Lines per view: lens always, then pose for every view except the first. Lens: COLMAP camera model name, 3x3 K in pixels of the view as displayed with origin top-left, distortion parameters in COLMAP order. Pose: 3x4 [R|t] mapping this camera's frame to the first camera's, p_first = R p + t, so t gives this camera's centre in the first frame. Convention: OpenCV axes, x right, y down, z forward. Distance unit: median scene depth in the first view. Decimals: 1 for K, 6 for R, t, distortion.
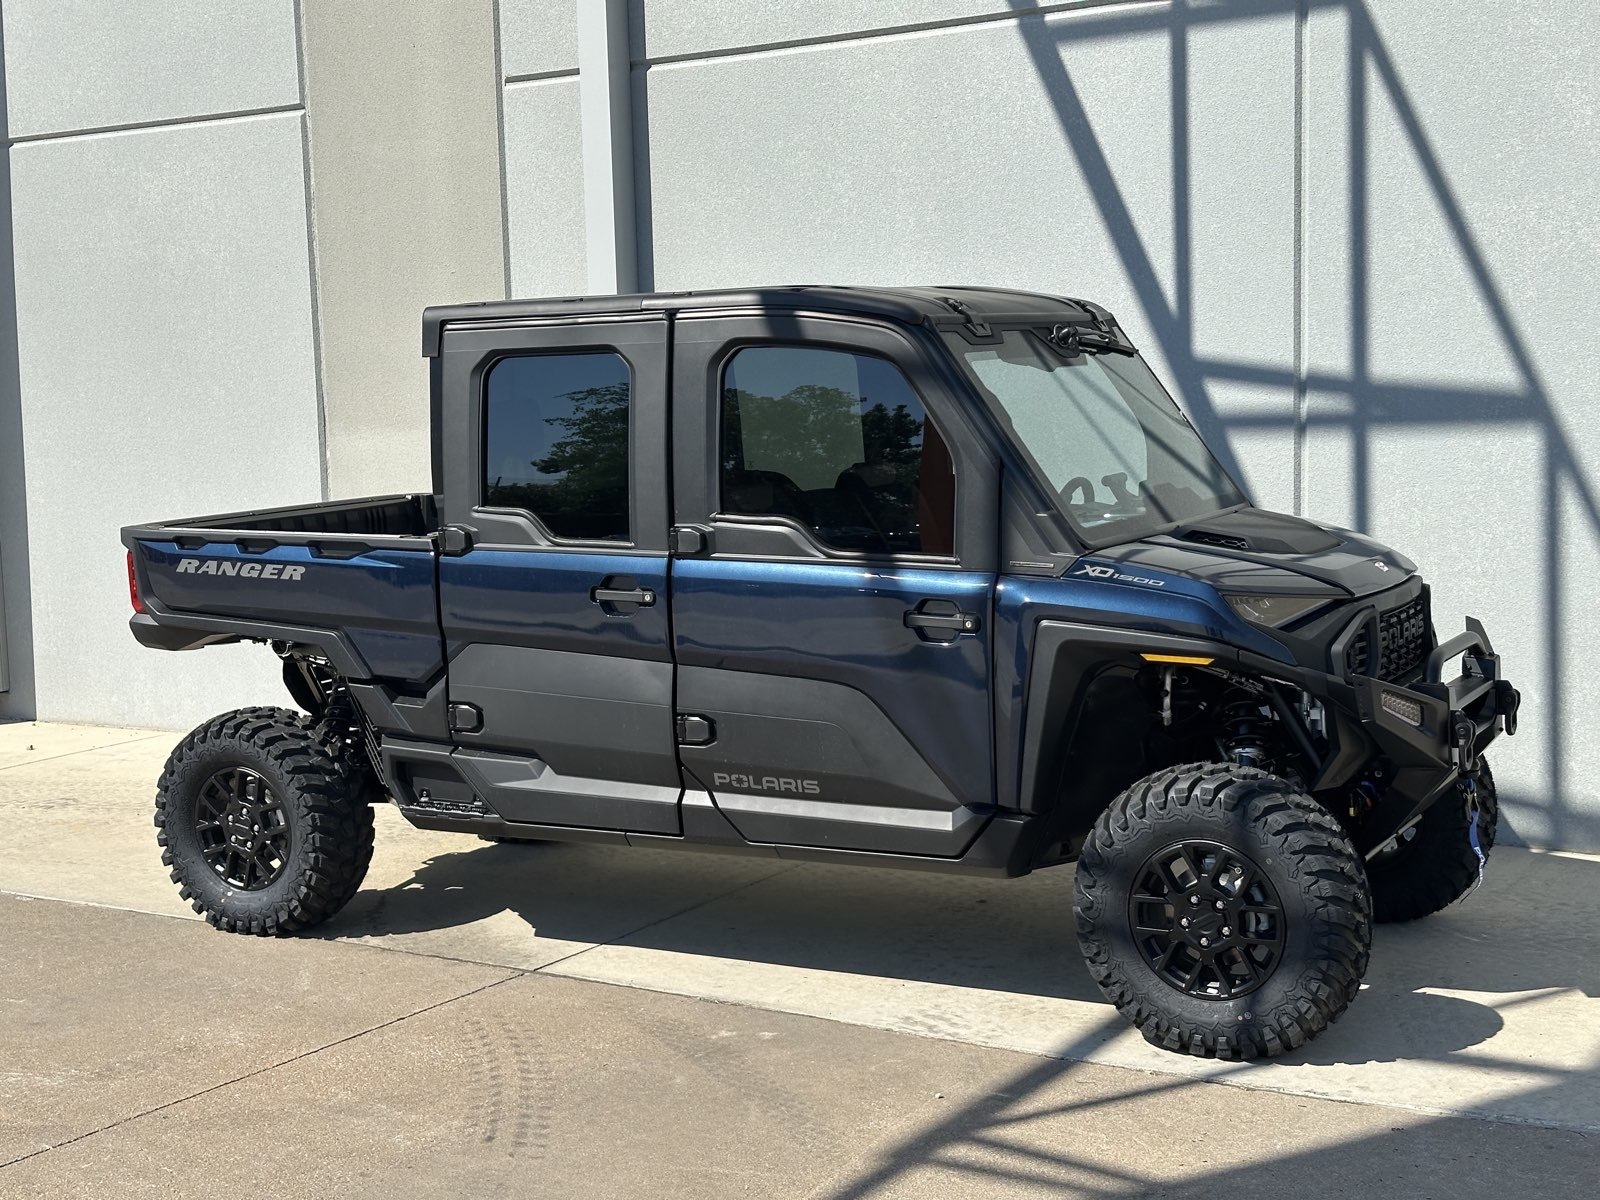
lens RADIAL K [[2201.0, 0, 791.4], [0, 2201.0, 604.4], [0, 0, 1]] dist [0.120101, 0.000000]
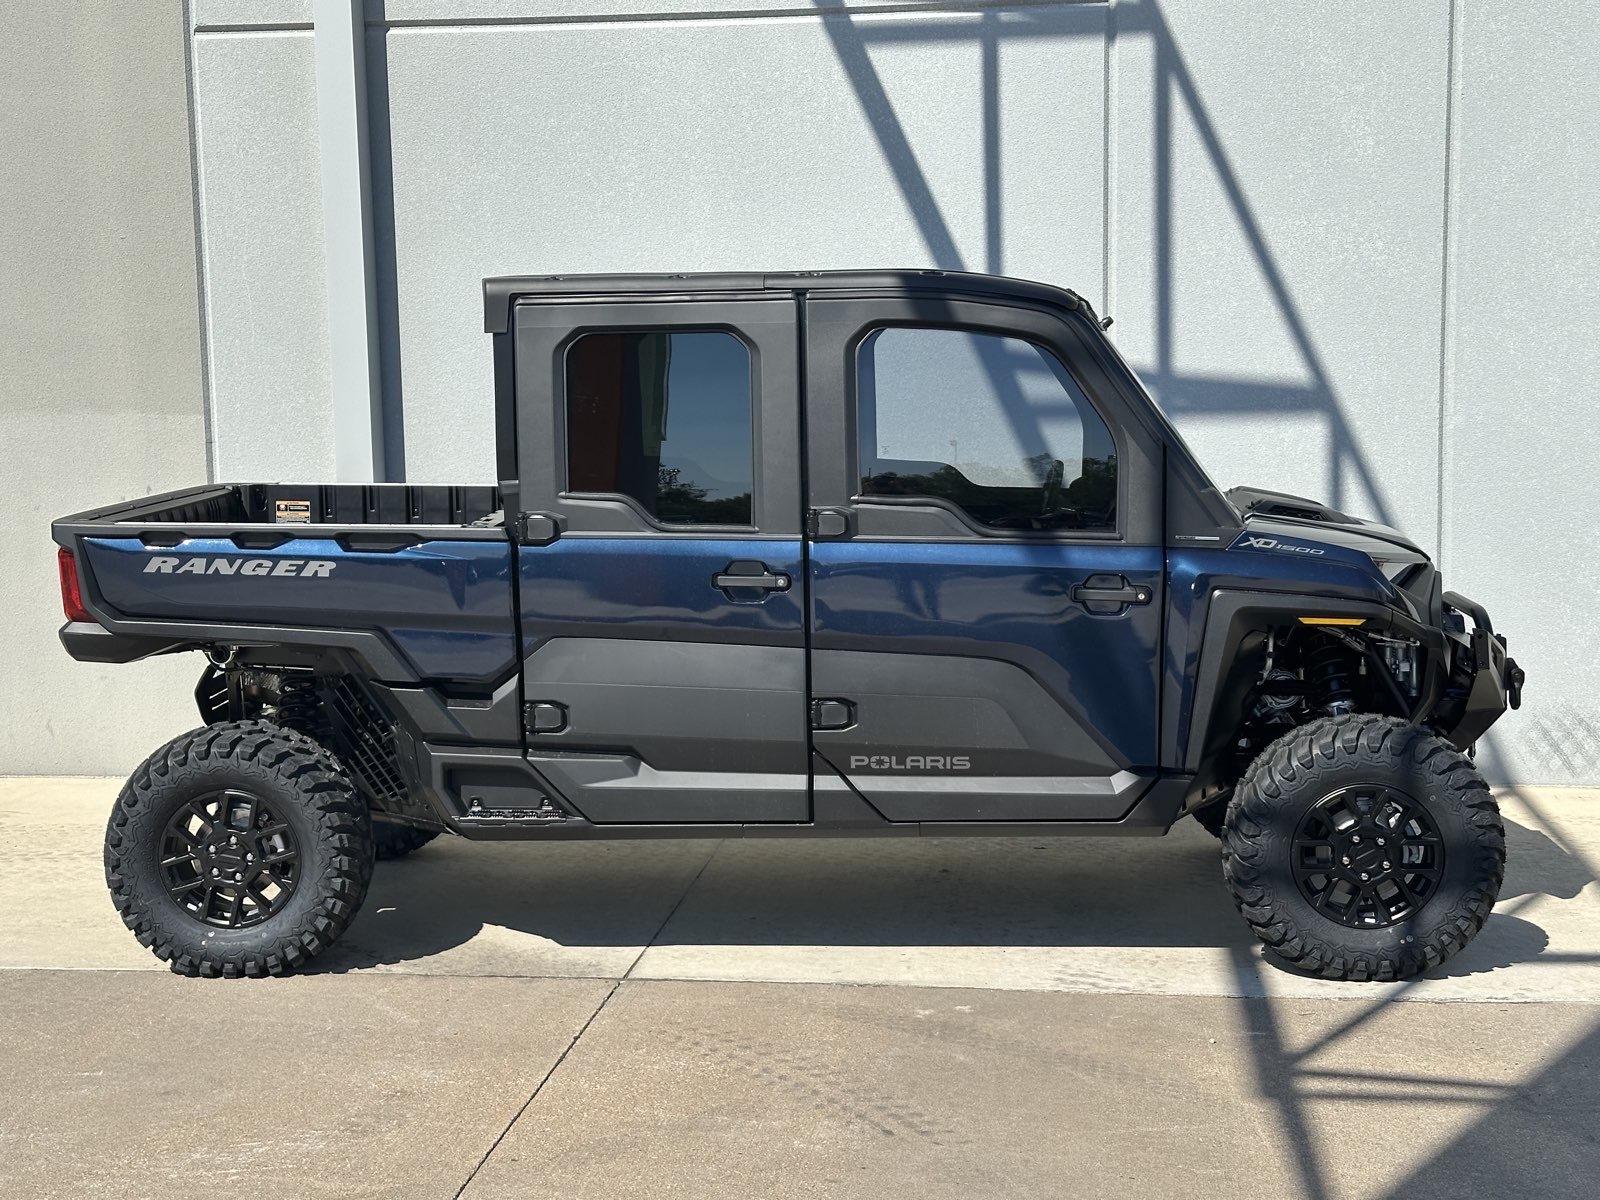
lens RADIAL K [[2201.0, 0, 814.7], [0, 2201.0, 602.3], [0, 0, 1]] dist [0.120101, 0.000000]
pose [[0.900253, -0.031829, 0.434203, -0.458858], [0.032281, 0.999459, 0.006336, 0.000100], [-0.434169, 0.008312, 0.900793, 0.105221]]
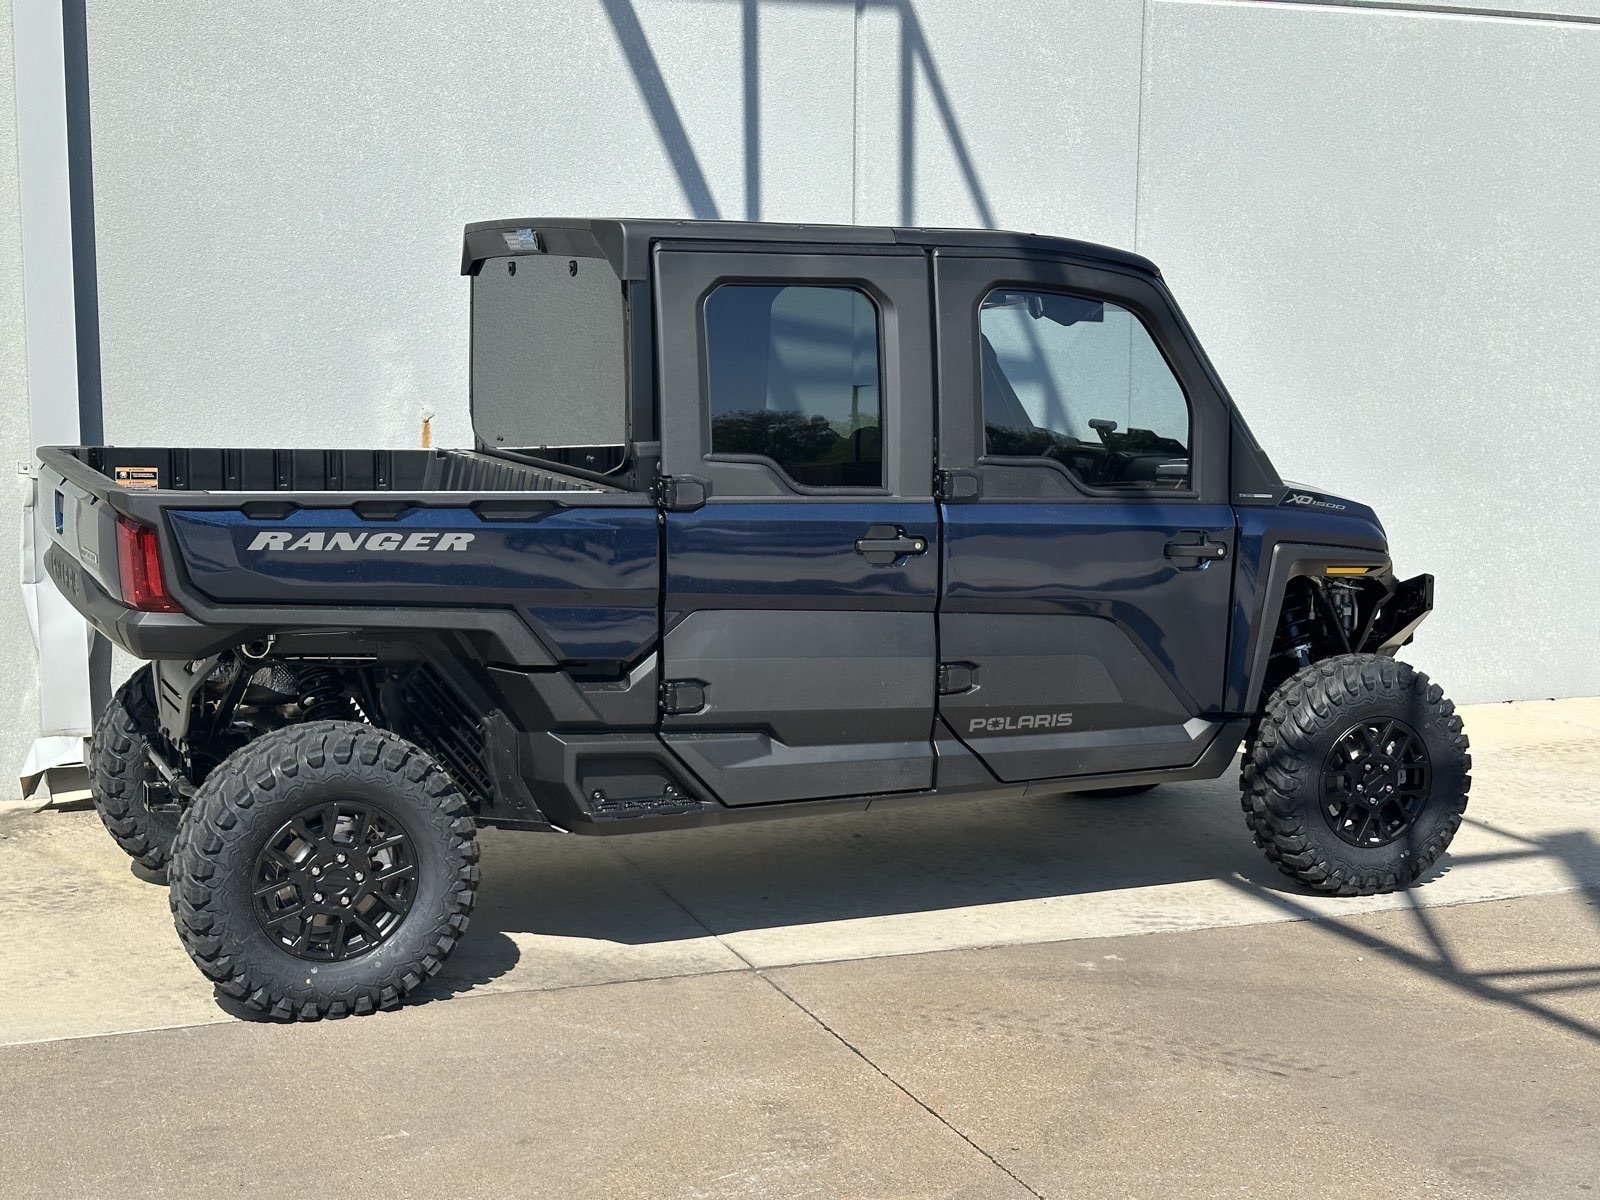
lens RADIAL K [[2201.0, 0, 813.8], [0, 2201.0, 603.8], [0, 0, 1]] dist [0.120101, 0.000000]
pose [[0.585056, -0.063757, 0.808483, -0.834830], [0.053279, 0.997773, 0.040130, -0.018022], [-0.809241, 0.019597, 0.587150, 0.454487]]
